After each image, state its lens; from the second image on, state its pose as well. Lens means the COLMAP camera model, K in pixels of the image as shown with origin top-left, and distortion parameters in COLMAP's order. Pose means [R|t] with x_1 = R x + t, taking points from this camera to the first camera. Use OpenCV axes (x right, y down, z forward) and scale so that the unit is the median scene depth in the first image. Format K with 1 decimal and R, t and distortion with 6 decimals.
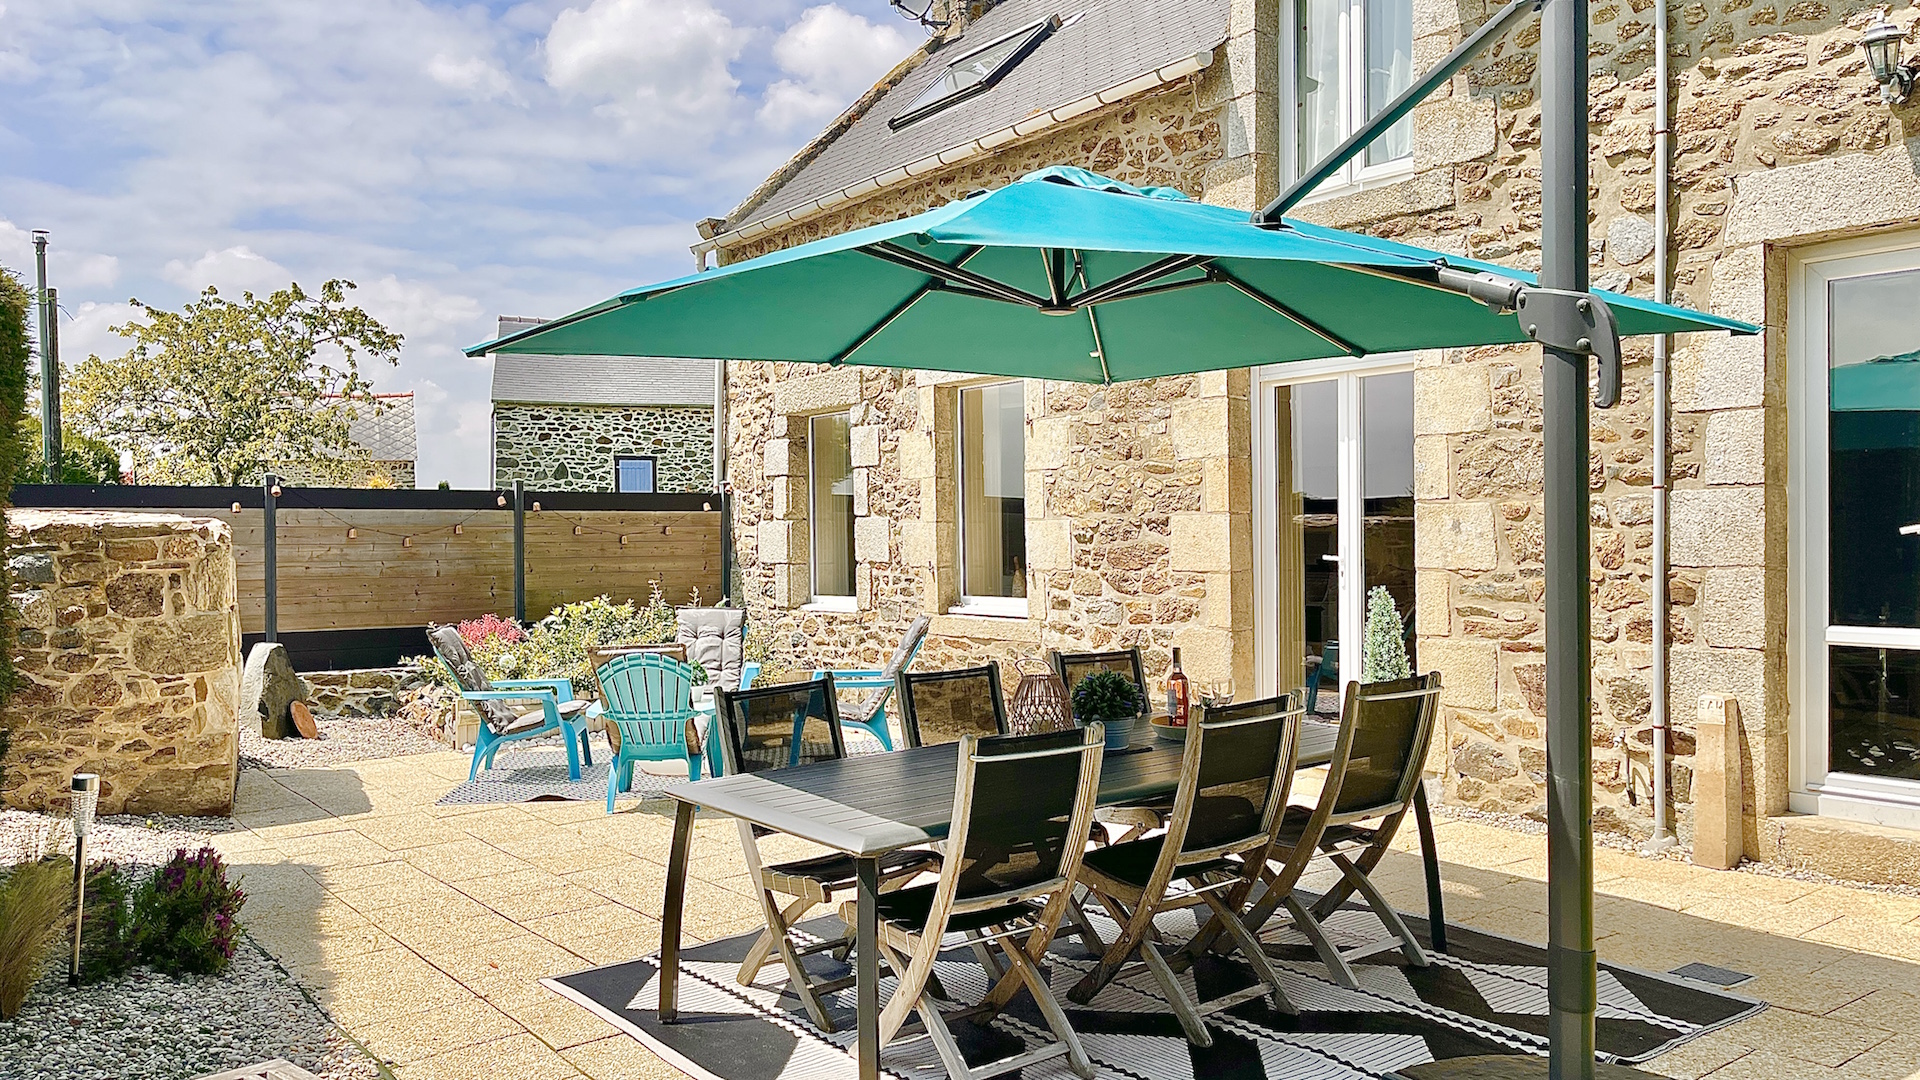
lens RADIAL K [[1412.9, 0, 963.5], [0, 1412.9, 539.1], [0, 0, 1]] dist [-0.008979, 0.001411]
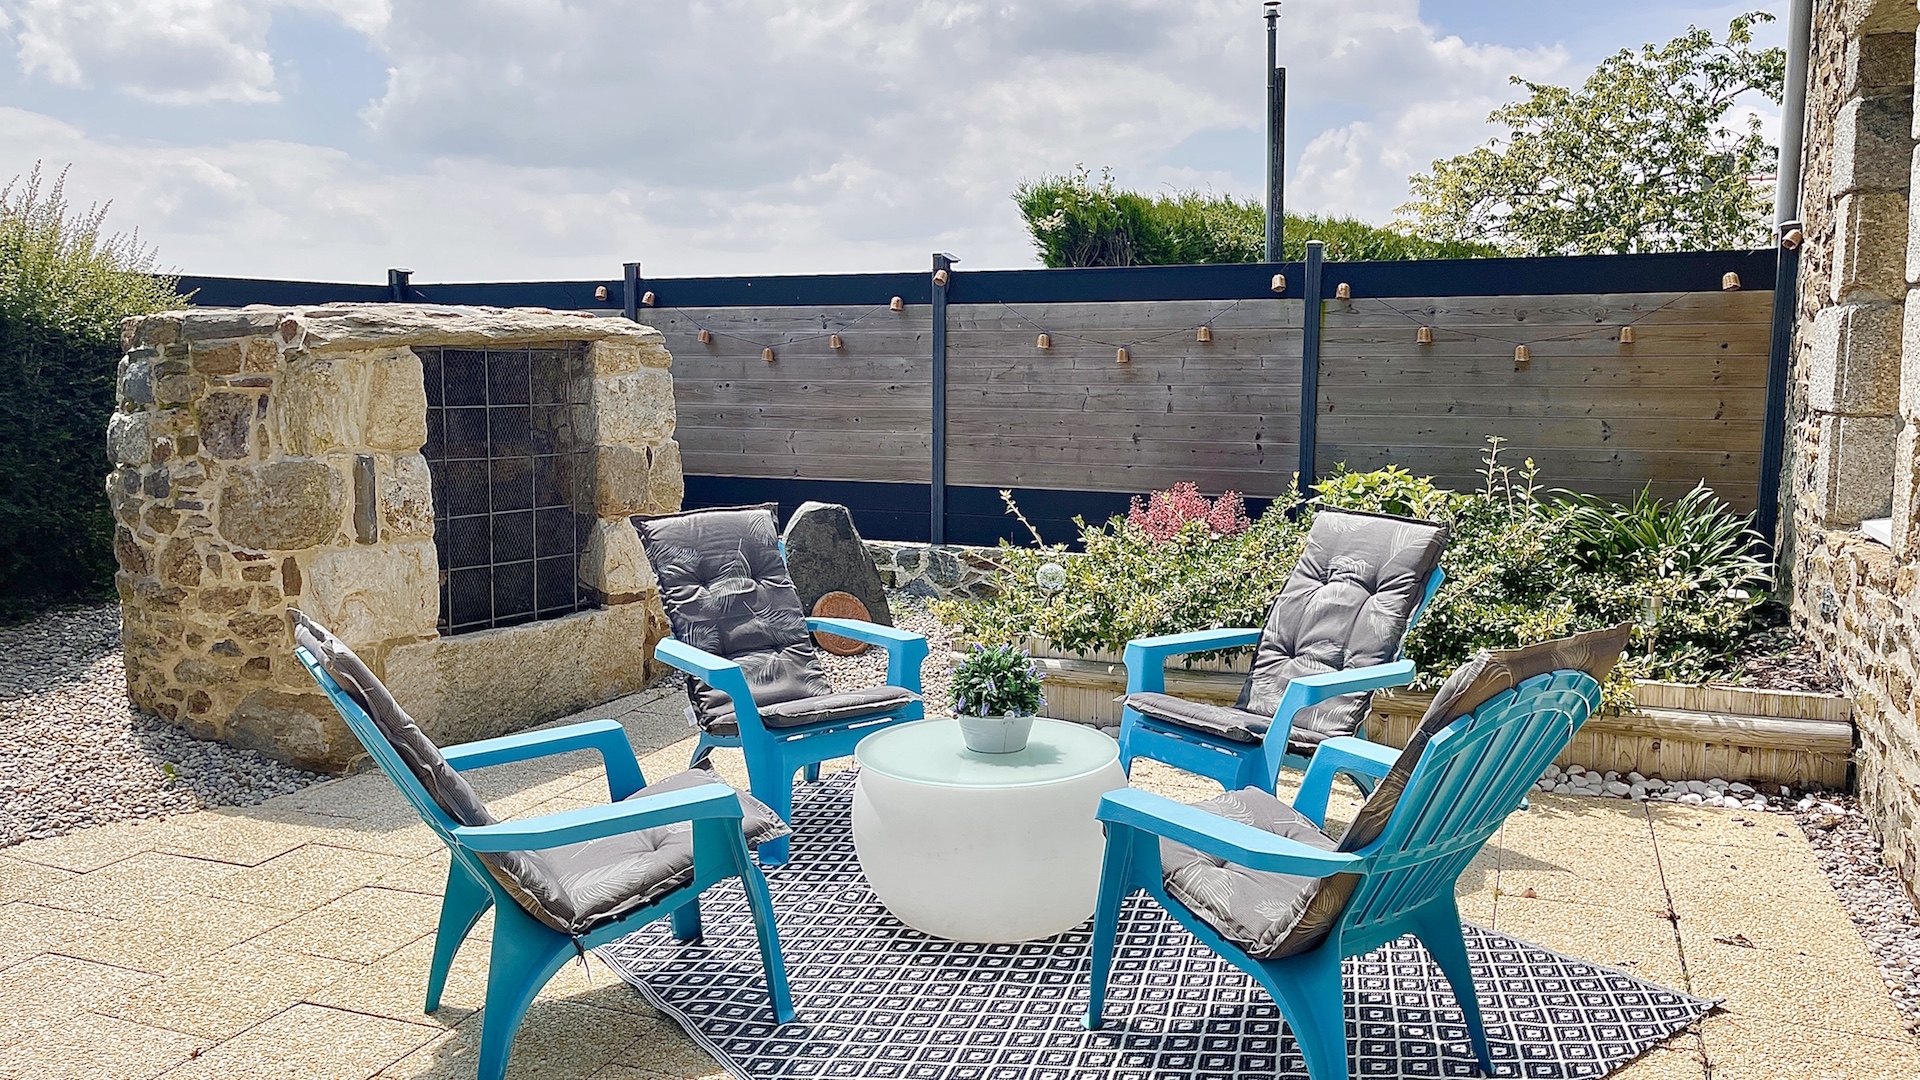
lens RADIAL K [[1441.1, 0, 949.2], [0, 1441.1, 539.4], [0, 0, 1]] dist [0.054903, -0.086927]
pose [[0.502164, 0.114959, -0.857097, 0.143203], [-0.007266, 0.991651, 0.128749, 0.001761], [0.864742, -0.058426, 0.498807, 0.754050]]
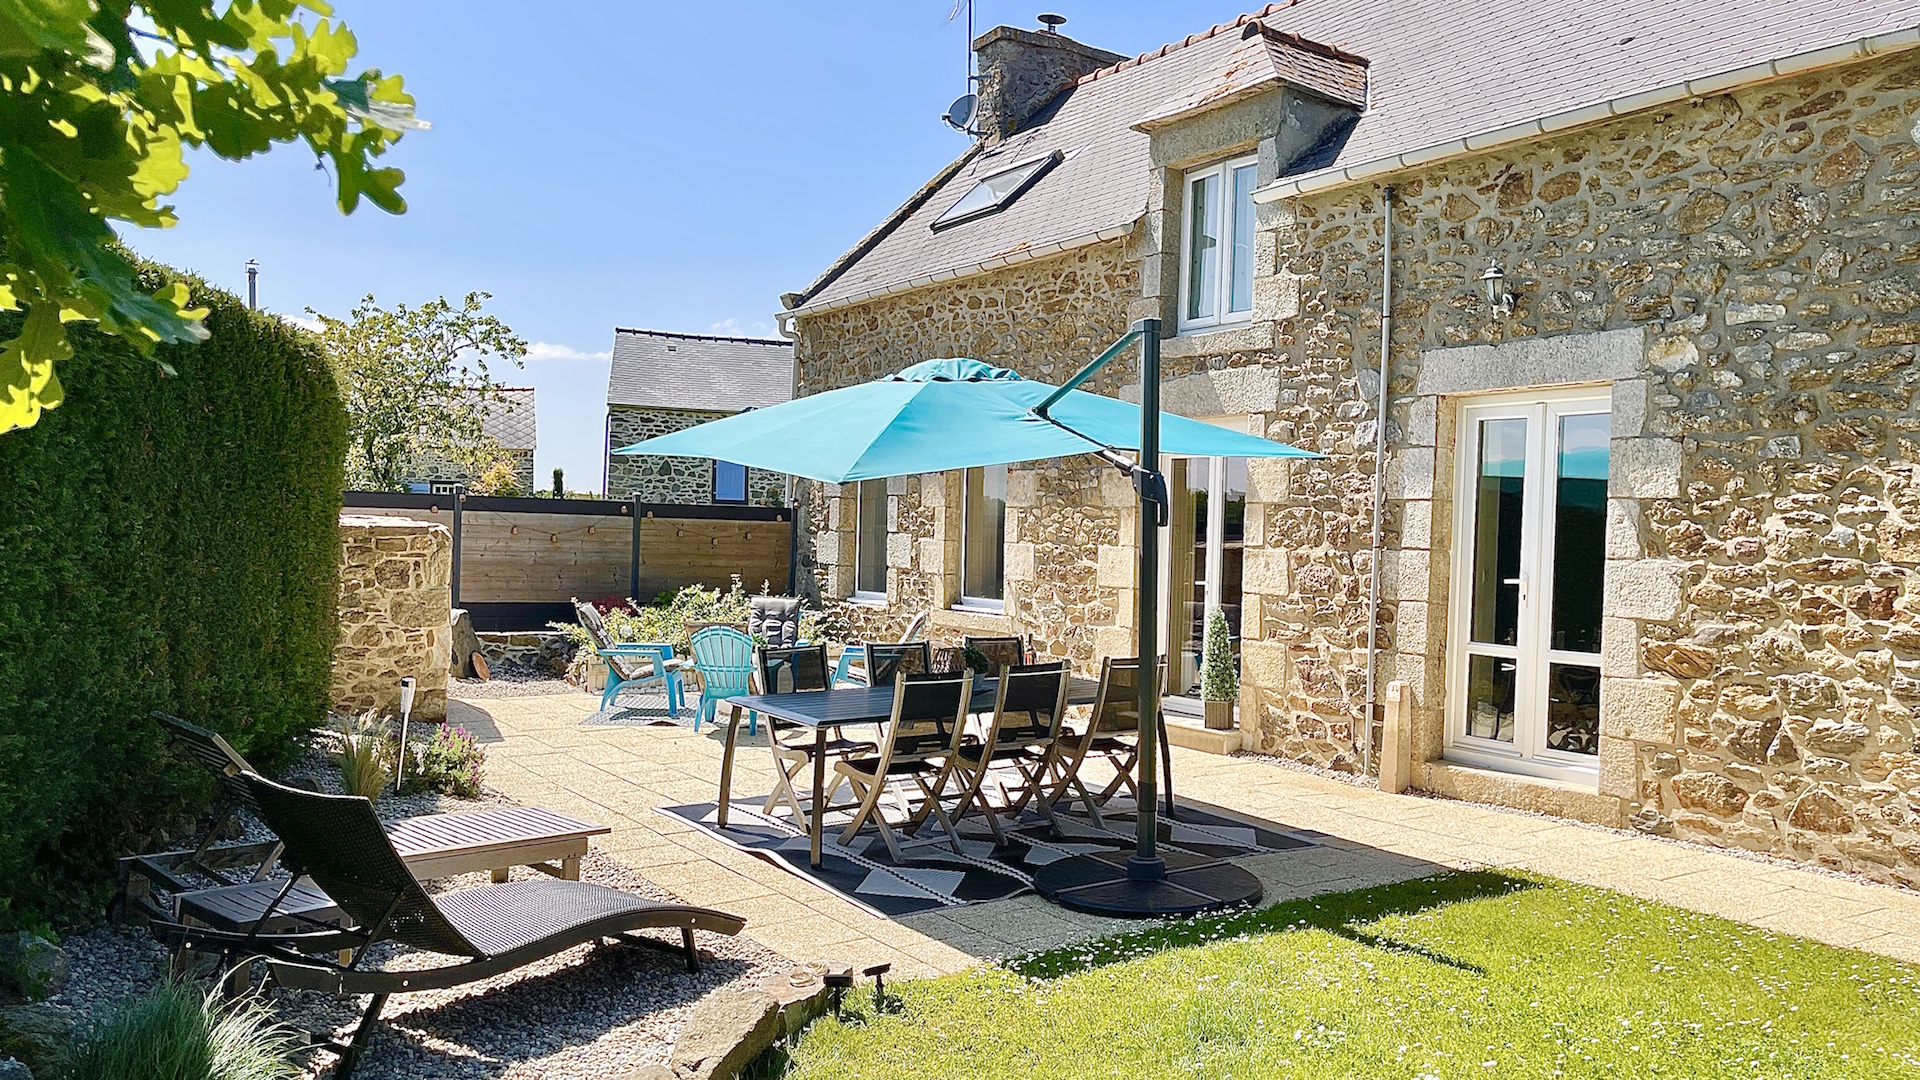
lens RADIAL K [[1412.9, 0, 963.1], [0, 1412.9, 545.1], [0, 0, 1]] dist [-0.008979, 0.001411]
pose [[0.997024, 0.040343, -0.065698, 0.097149], [-0.039814, 0.999163, 0.009346, -0.023859], [0.066020, -0.006702, 0.997796, -0.375670]]
